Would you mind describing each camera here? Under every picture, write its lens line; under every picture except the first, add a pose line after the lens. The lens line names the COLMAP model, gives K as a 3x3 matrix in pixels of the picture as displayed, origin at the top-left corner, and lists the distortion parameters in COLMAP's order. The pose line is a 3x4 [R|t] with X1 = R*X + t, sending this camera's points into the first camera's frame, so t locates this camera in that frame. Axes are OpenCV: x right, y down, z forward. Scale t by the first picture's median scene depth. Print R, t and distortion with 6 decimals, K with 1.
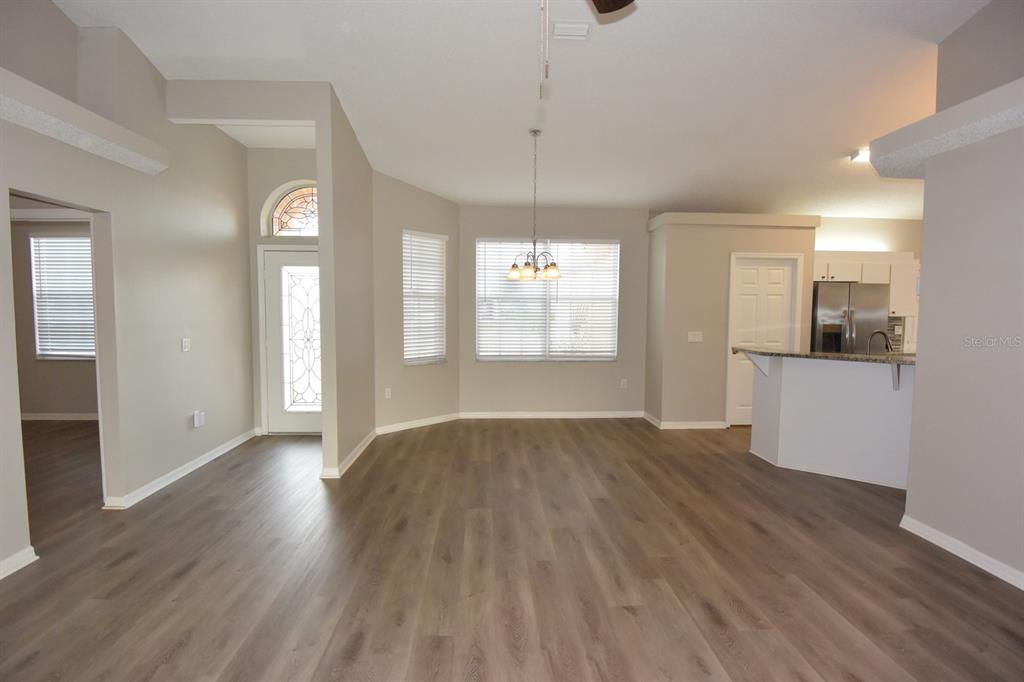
lens RADIAL K [[536.5, 0, 517.7], [0, 536.5, 347.5], [0, 0, 1]] dist [0.000414, -0.028459]
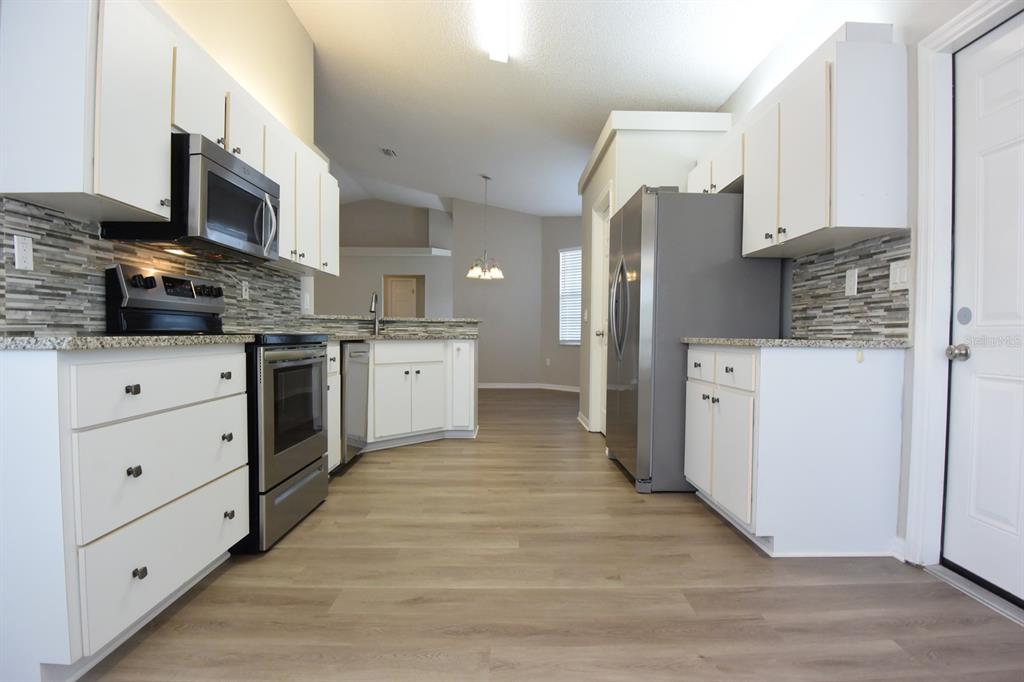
lens RADIAL K [[536.5, 0, 517.7], [0, 536.5, 347.5], [0, 0, 1]] dist [0.000414, -0.028459]
pose [[-0.041598, 0.015551, -0.999013, 1.915269], [-0.077826, 0.996790, 0.018757, 0.035422], [0.996099, 0.078530, -0.040254, 1.503470]]
